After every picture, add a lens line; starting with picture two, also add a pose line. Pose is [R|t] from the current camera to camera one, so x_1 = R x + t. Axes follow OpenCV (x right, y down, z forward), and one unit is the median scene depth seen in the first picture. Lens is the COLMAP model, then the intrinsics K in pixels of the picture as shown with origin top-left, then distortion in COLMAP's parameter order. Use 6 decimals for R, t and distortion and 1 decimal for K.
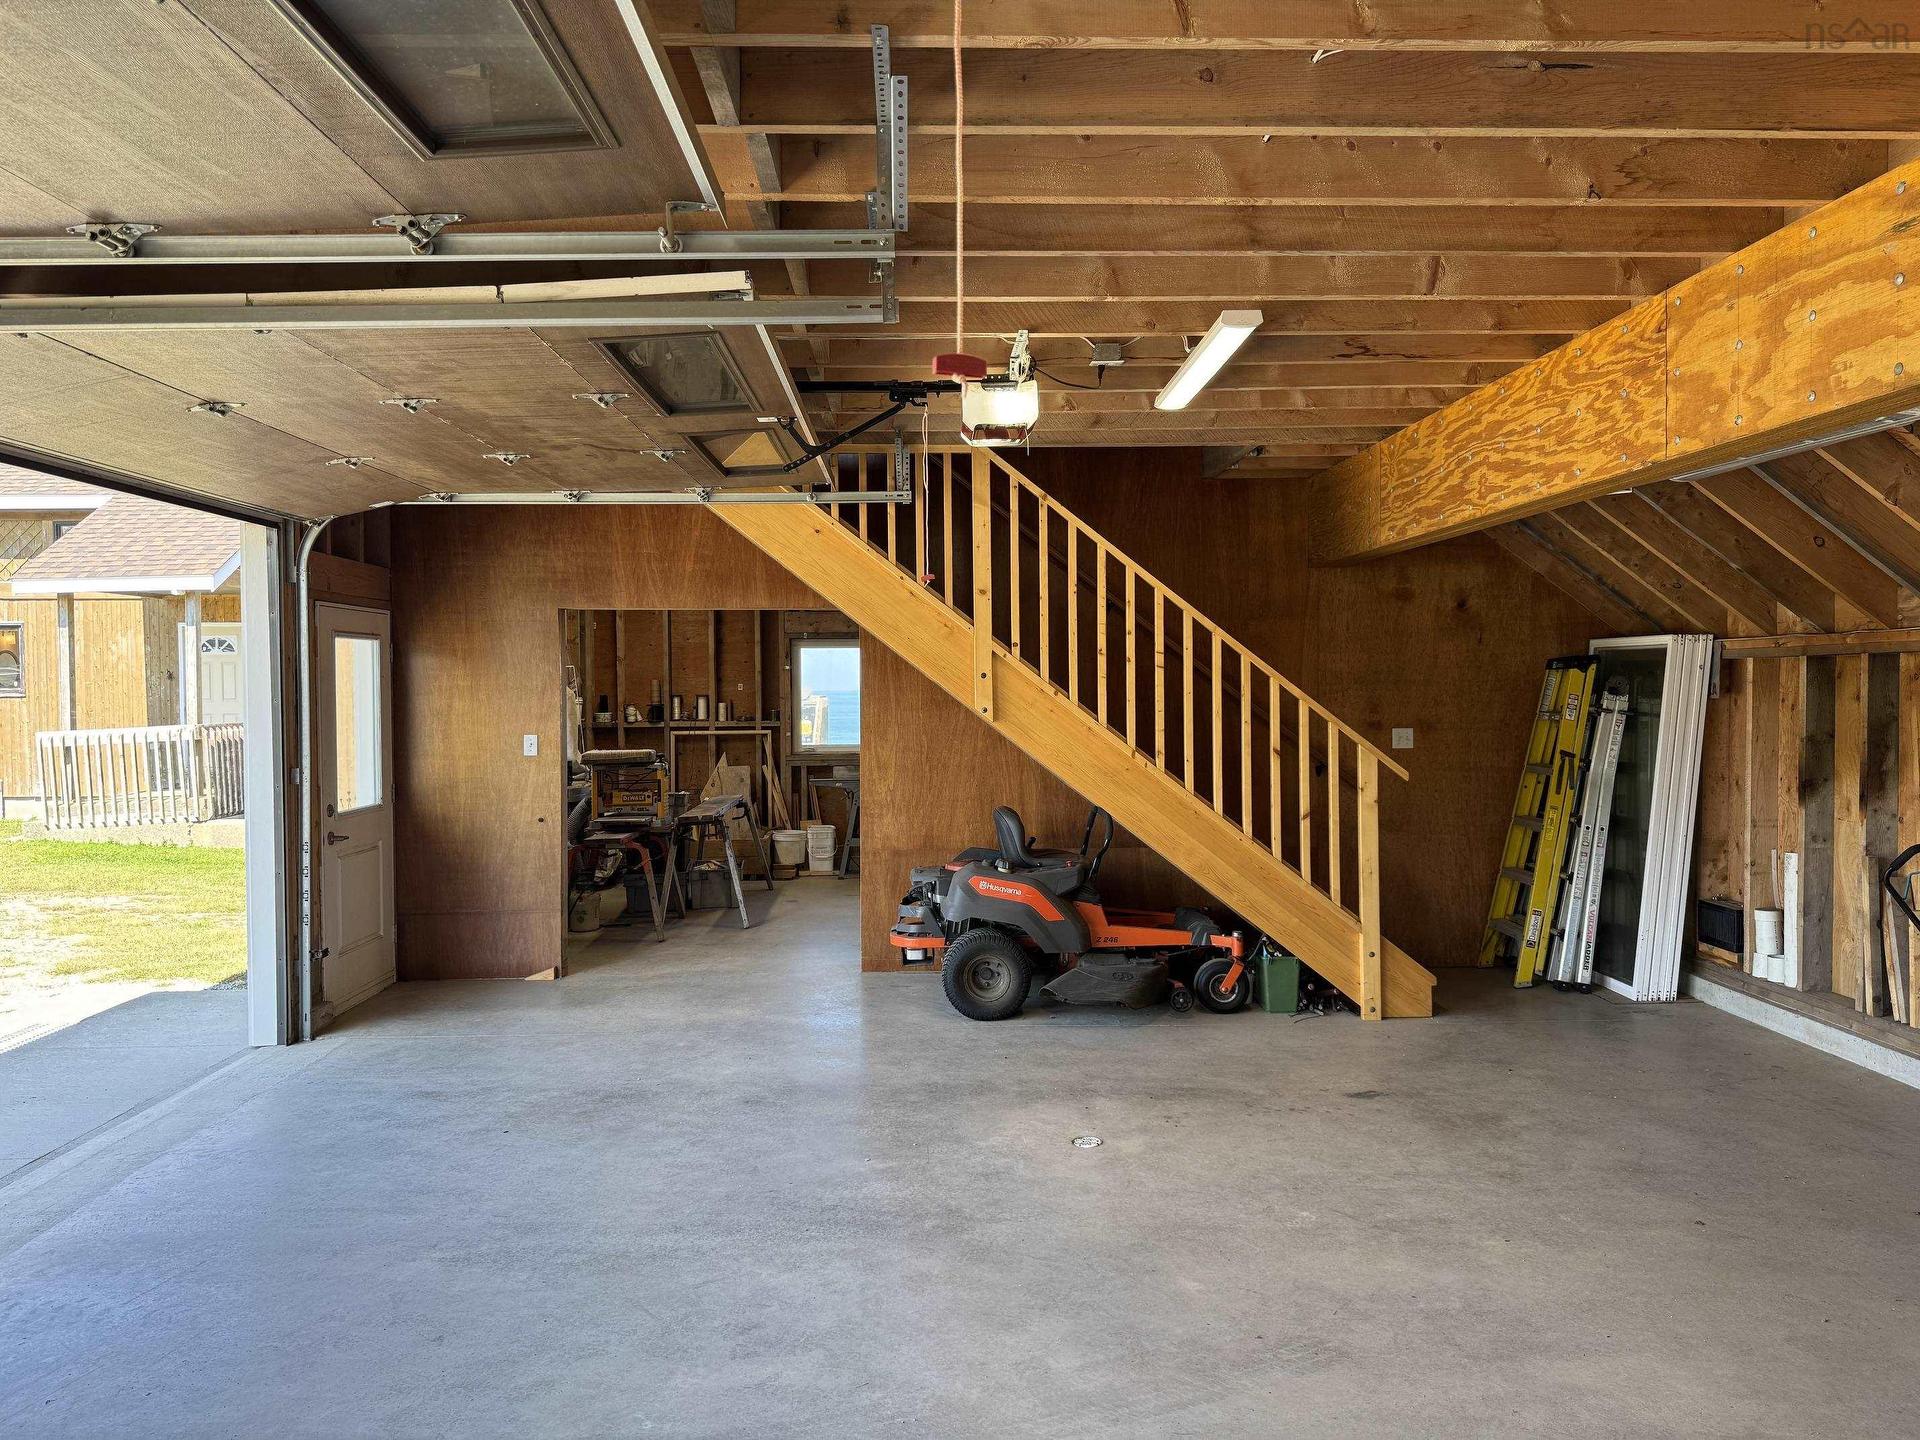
lens RADIAL K [[1377.9, 0, 960.0], [0, 1377.9, 720.0], [0, 0, 1]] dist [0.007383, 0.002422]
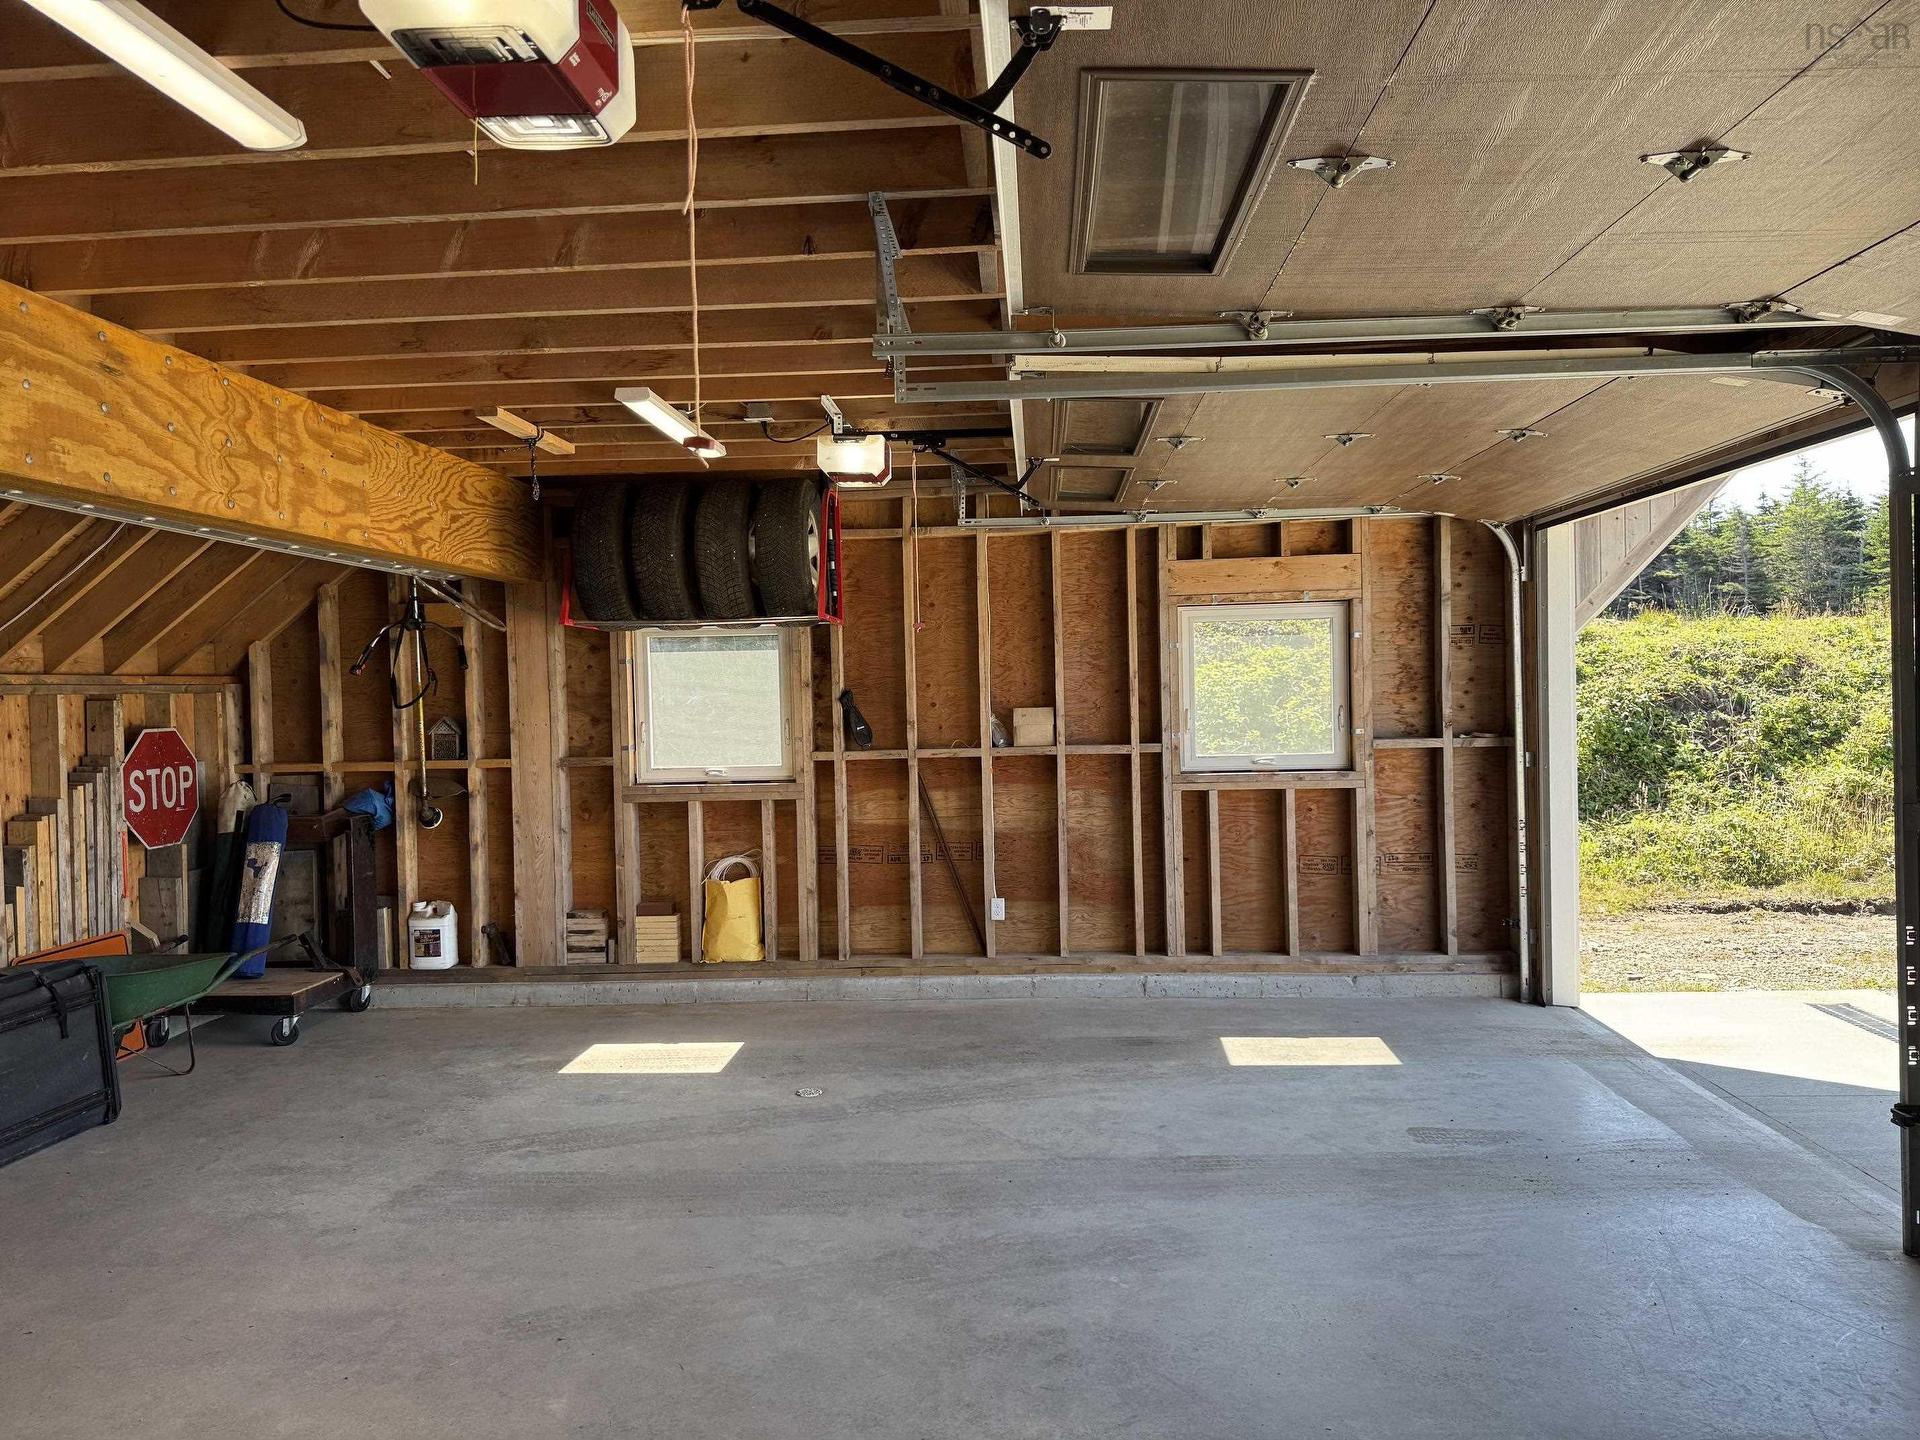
lens RADIAL K [[1377.9, 0, 960.0], [0, 1377.9, 720.0], [0, 0, 1]] dist [0.007383, 0.002422]
pose [[-0.995470, 0.031740, 0.089620, -0.195989], [0.036102, 0.998220, 0.047477, -0.057096], [-0.087954, 0.050497, -0.994844, 2.042690]]
